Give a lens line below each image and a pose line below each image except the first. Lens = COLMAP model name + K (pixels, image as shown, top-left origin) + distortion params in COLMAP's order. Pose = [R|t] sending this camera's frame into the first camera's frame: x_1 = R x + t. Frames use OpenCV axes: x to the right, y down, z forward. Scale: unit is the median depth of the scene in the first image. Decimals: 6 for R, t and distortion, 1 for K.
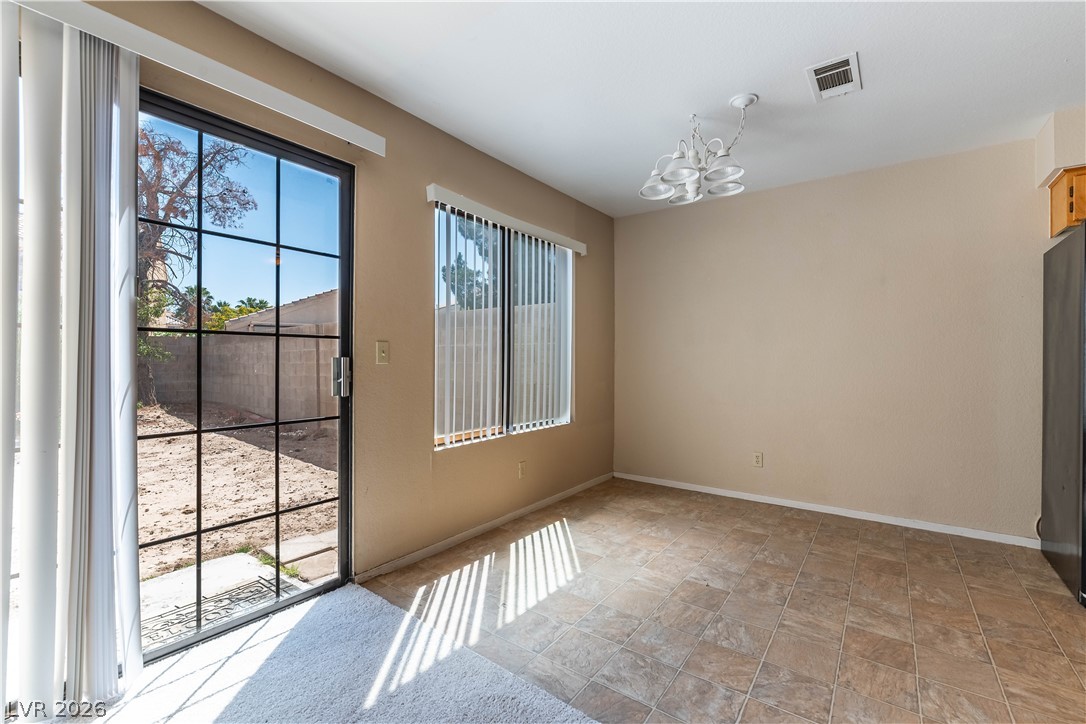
lens RADIAL K [[472.0, 0, 541.2], [0, 472.0, 363.2], [0, 0, 1]] dist [0.000789, -0.000783]
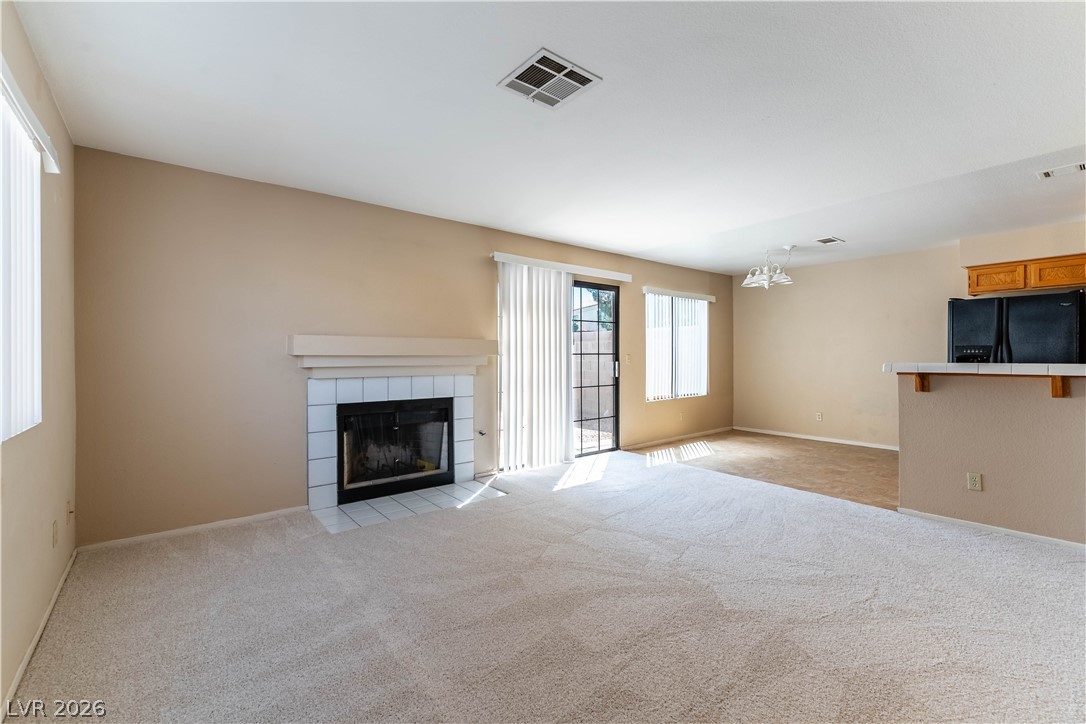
lens RADIAL K [[472.0, 0, 543.4], [0, 472.0, 356.3], [0, 0, 1]] dist [0.000789, -0.000783]
pose [[0.968635, -0.004871, -0.248440, -0.152492], [0.004404, 0.999987, -0.002432, -0.034150], [0.248449, 0.001262, 0.968644, -1.476995]]
